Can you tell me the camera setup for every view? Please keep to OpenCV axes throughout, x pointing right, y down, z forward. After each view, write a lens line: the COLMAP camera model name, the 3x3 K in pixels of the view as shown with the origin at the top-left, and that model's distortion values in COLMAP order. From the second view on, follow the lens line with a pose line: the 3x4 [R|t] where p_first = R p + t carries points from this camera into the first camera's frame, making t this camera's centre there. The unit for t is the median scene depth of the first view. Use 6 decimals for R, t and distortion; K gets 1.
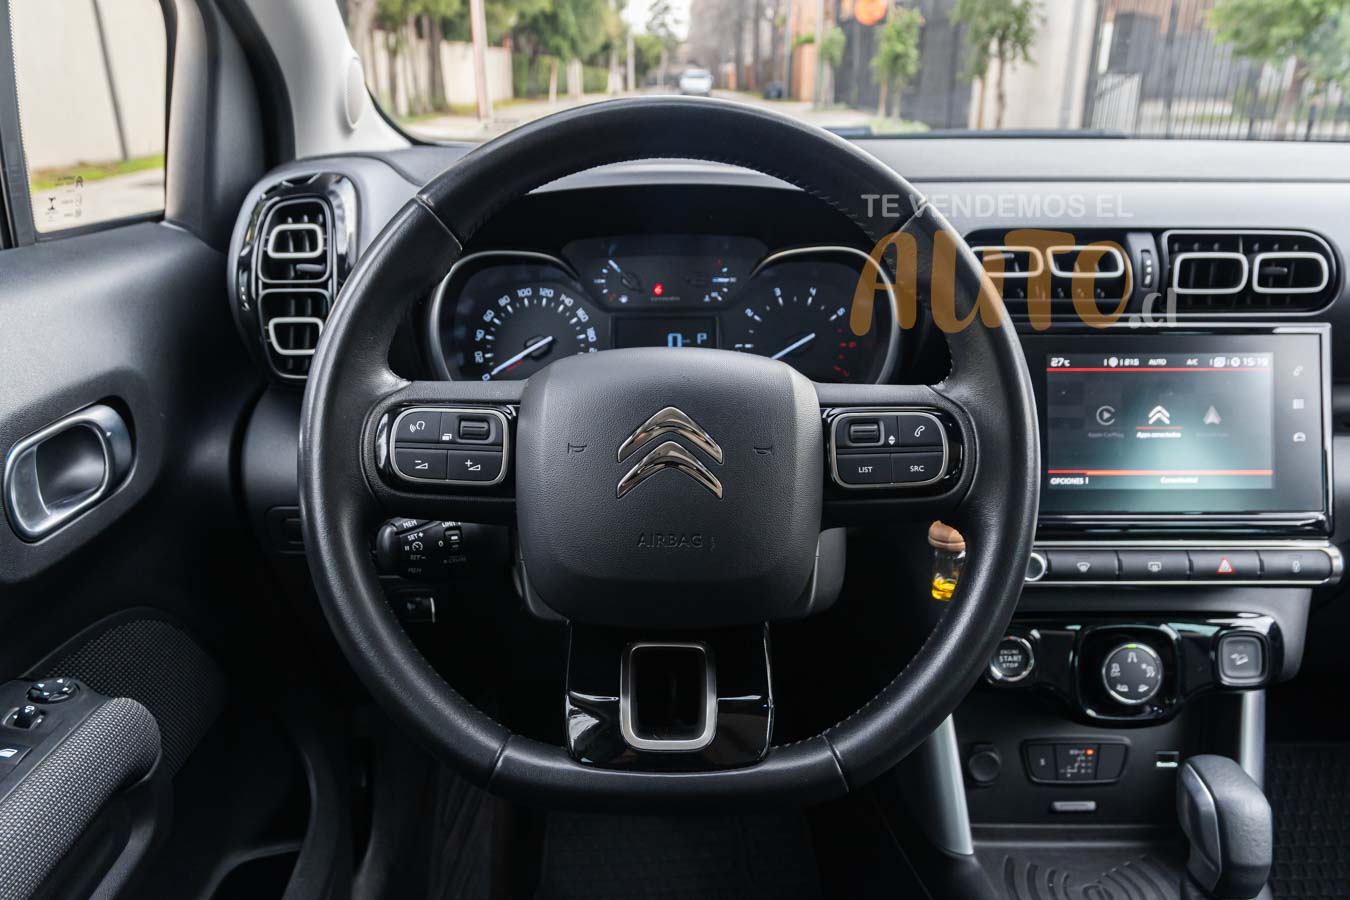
lens RADIAL K [[997.9, 0, 667.7], [0, 997.9, 454.7], [0, 0, 1]] dist [0.000225, 0.008323]
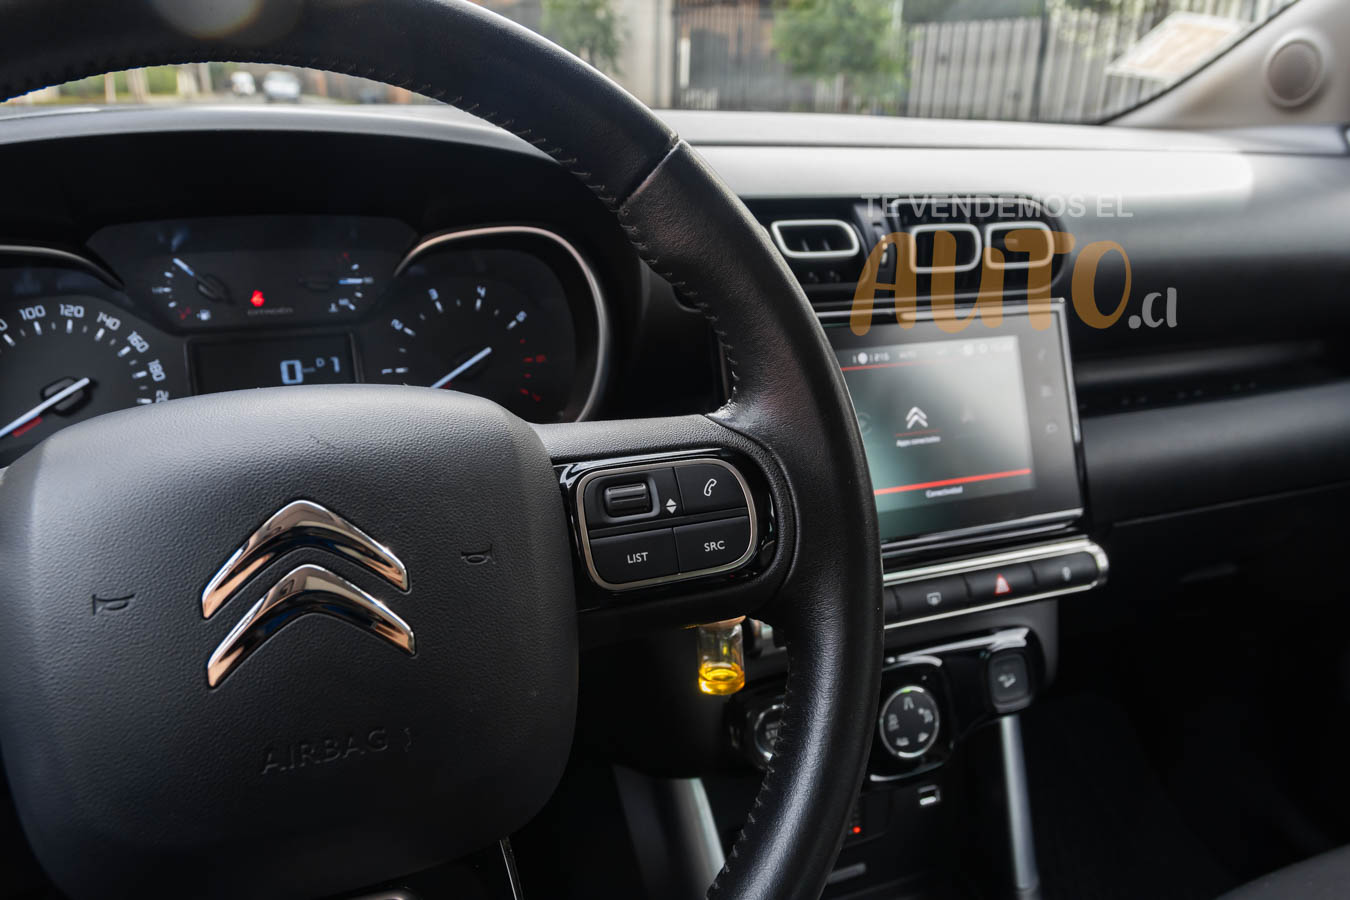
lens RADIAL K [[994.3, 0, 672.6], [0, 994.3, 453.6], [0, 0, 1]] dist [0.008615, 0.001553]
pose [[0.928162, -0.103296, 0.357553, -0.000553], [0.106600, 0.994246, 0.010513, -0.037581], [-0.356582, 0.028358, 0.933834, 0.272507]]
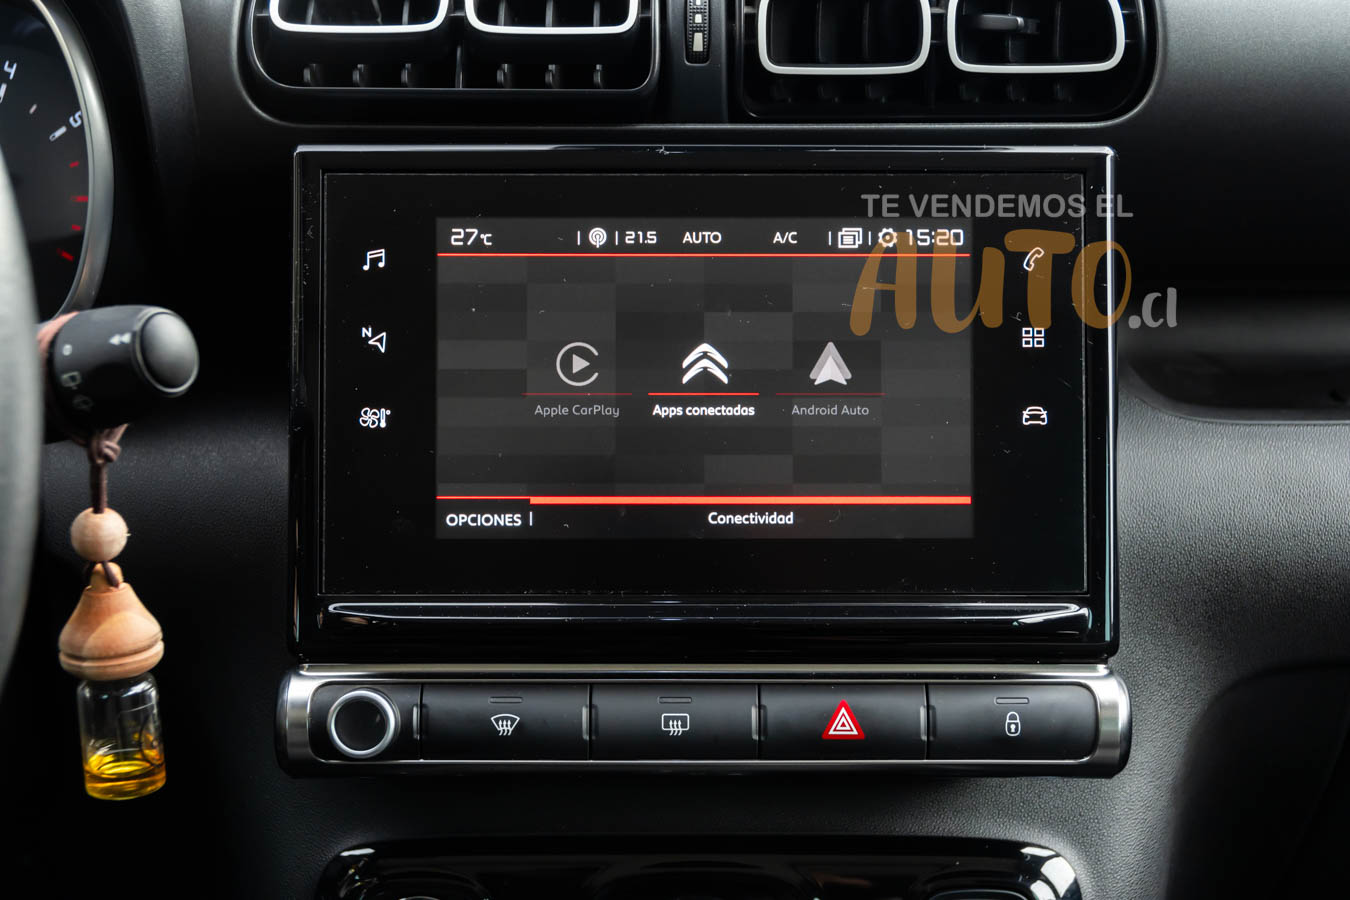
lens RADIAL K [[2692.1, 0, 675.0], [0, 2692.1, 450.0], [0, 0, 1]] dist [0.040395, -0.058214]
pose [[0.999991, 0.000864, 0.004127, 0.443611], [-0.000755, 0.999655, -0.026265, 0.024794], [-0.004149, 0.026261, 0.999647, -0.123404]]
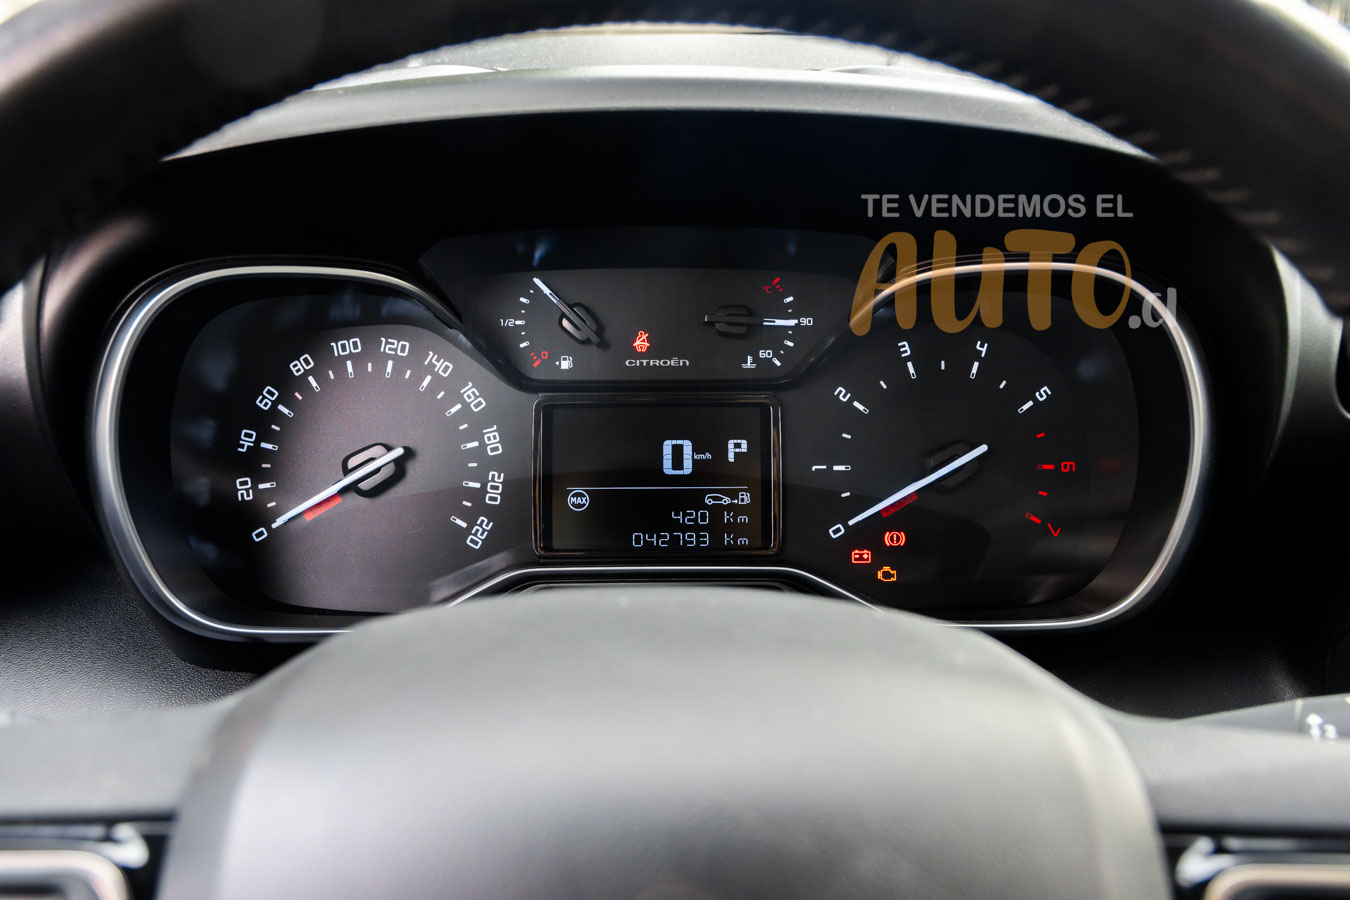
lens RADIAL K [[1367.3, 0, 675.0], [0, 1367.3, 450.0], [0, 0, 1]] dist [-0.053829, 0.005773]
pose [[0.999957, 0.006865, 0.006210, 0.002199], [-0.006704, 0.999653, -0.025486, -0.106926], [-0.006383, 0.025443, 0.999656, 0.404676]]
